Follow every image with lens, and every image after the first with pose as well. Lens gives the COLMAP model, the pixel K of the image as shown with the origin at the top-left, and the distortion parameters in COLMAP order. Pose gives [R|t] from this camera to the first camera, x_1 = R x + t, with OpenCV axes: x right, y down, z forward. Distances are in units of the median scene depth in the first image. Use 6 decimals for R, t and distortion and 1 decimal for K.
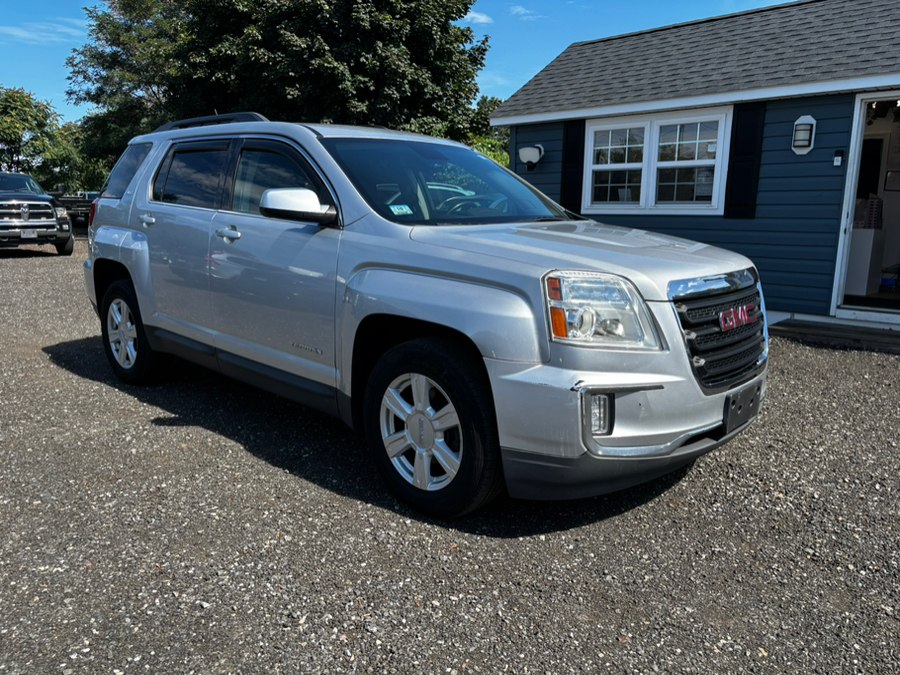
lens RADIAL K [[673.4, 0, 454.6], [0, 673.4, 339.8], [0, 0, 1]] dist [0.004571, 0.002145]
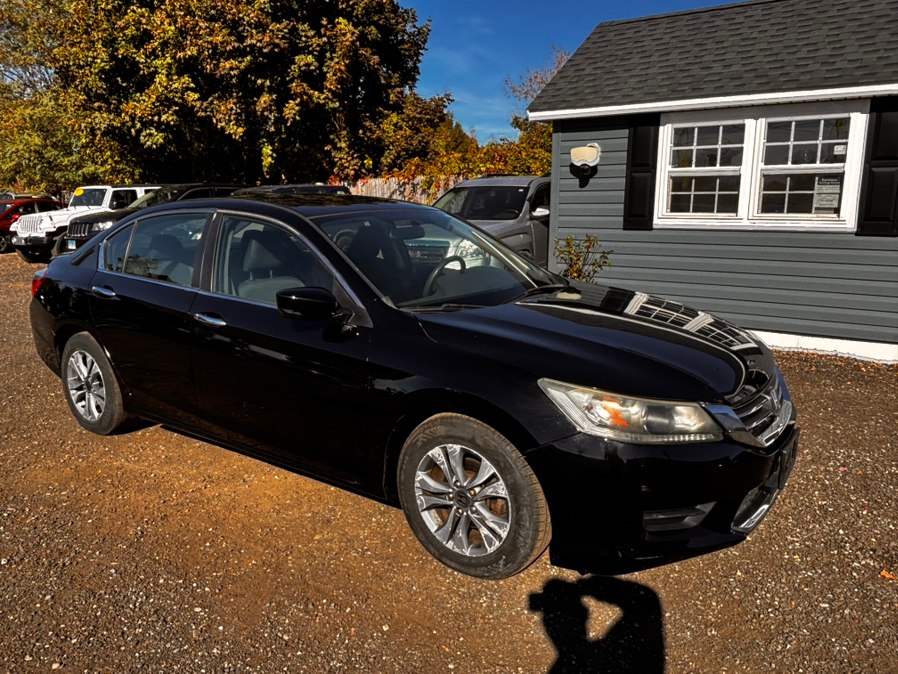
lens RADIAL K [[673.9, 0, 421.9], [0, 673.9, 336.6], [0, 0, 1]] dist [-0.006455, -0.014452]
pose [[0.991586, -0.038339, 0.123639, -0.212255], [0.036878, 0.999220, 0.014086, -0.078104], [-0.124082, -0.009408, 0.992227, 0.222725]]
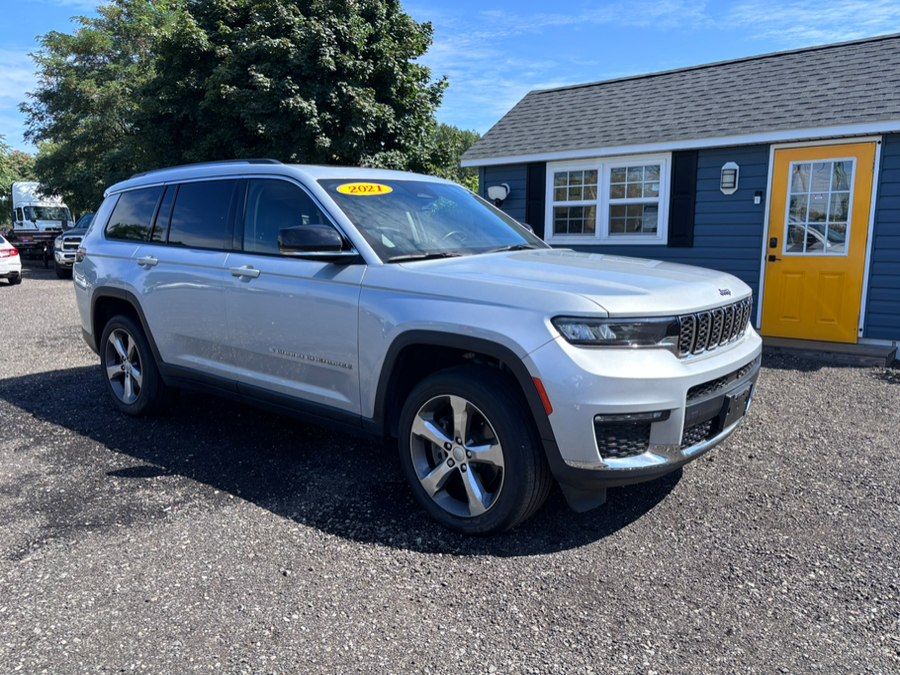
lens RADIAL K [[678.7, 0, 447.5], [0, 678.7, 341.5], [0, 0, 1]] dist [0.000680, 0.002308]
pose [[0.997884, -0.021617, 0.061325, -0.050870], [0.023648, 0.999189, -0.032589, 0.011021], [-0.060571, 0.033970, 0.997586, -0.131114]]
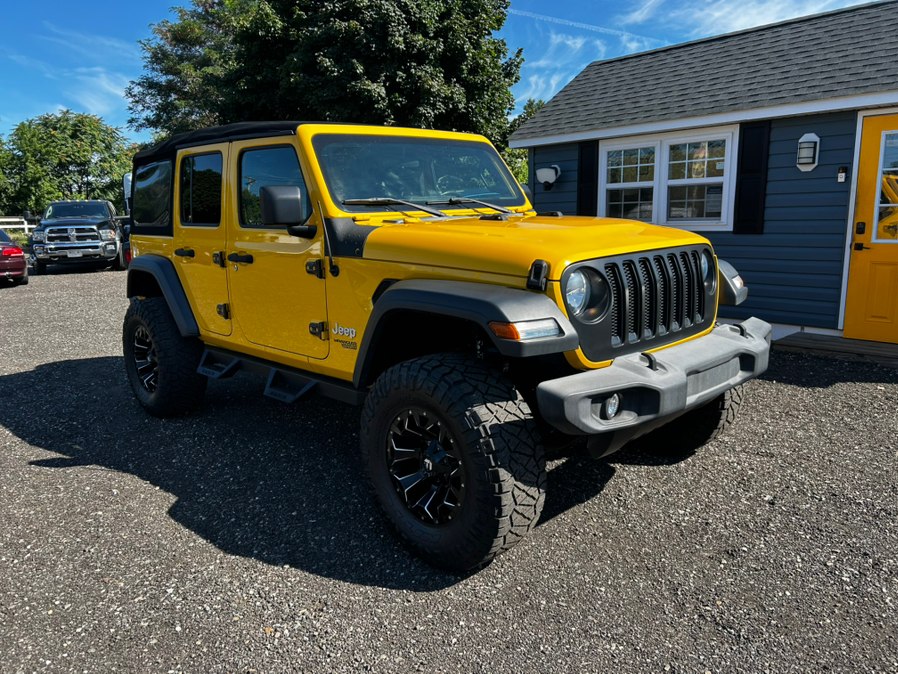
lens RADIAL K [[670.8, 0, 449.0], [0, 670.8, 337.0], [0, 0, 1]] dist [0.006721, -0.002325]
pose [[0.996360, -0.015534, -0.083823, 0.047457], [0.014782, 0.999845, -0.009585, -0.018812], [0.083959, 0.008311, 0.996435, -0.044272]]
